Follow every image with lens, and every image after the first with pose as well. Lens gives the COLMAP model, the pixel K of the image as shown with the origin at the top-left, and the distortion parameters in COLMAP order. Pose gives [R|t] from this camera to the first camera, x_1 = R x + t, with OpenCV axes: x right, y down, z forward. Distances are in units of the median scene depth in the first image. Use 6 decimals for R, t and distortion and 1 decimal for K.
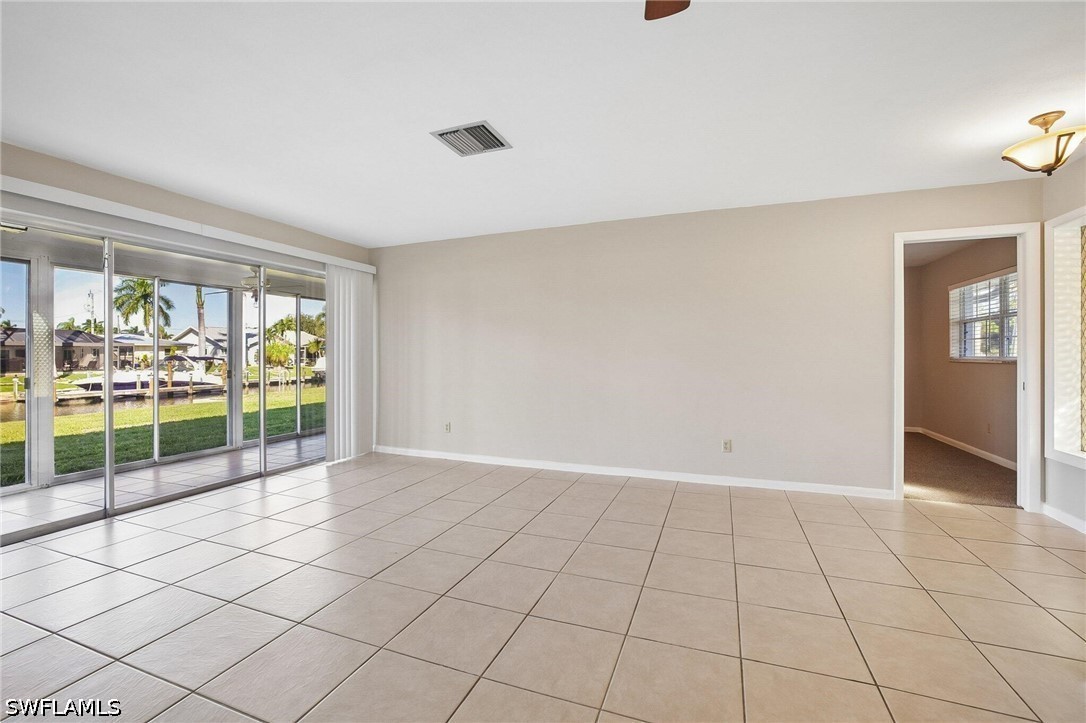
lens RADIAL K [[470.6, 0, 525.2], [0, 470.6, 355.0], [0, 0, 1]] dist [-0.008736, 0.001324]
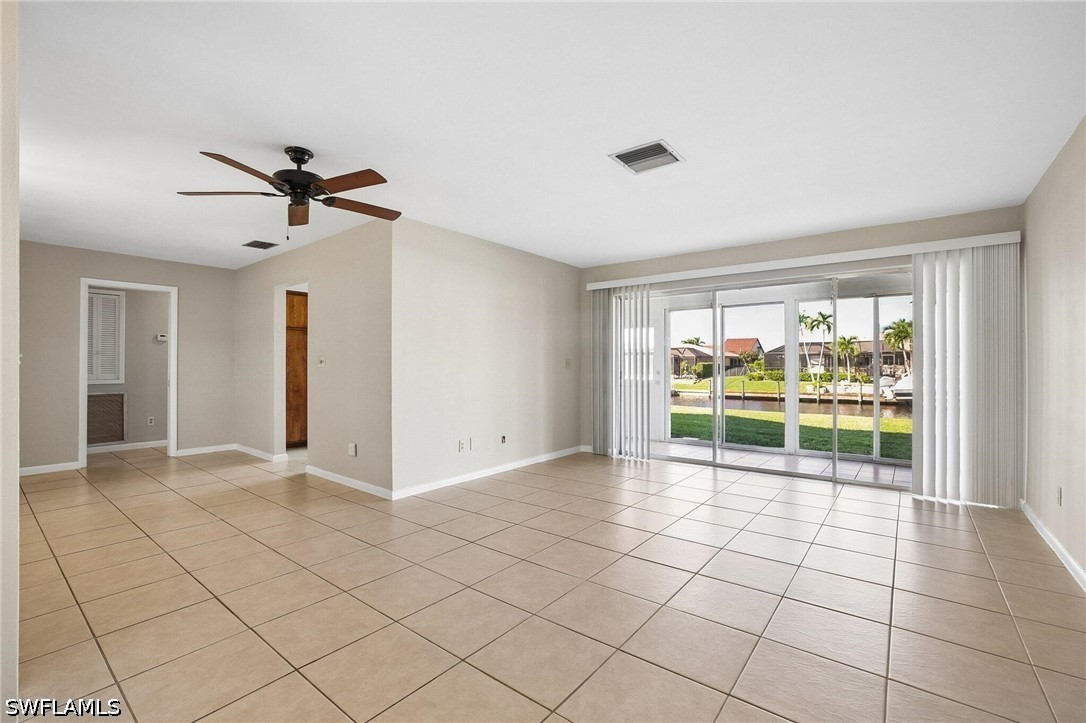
lens RADIAL K [[470.6, 0, 552.4], [0, 470.6, 365.0], [0, 0, 1]] dist [-0.008736, 0.001324]
pose [[-0.266963, -0.002505, -0.963704, 0.523878], [-0.000343, 0.999997, -0.002504, 0.002394], [0.963707, -0.000338, -0.266963, 0.594293]]
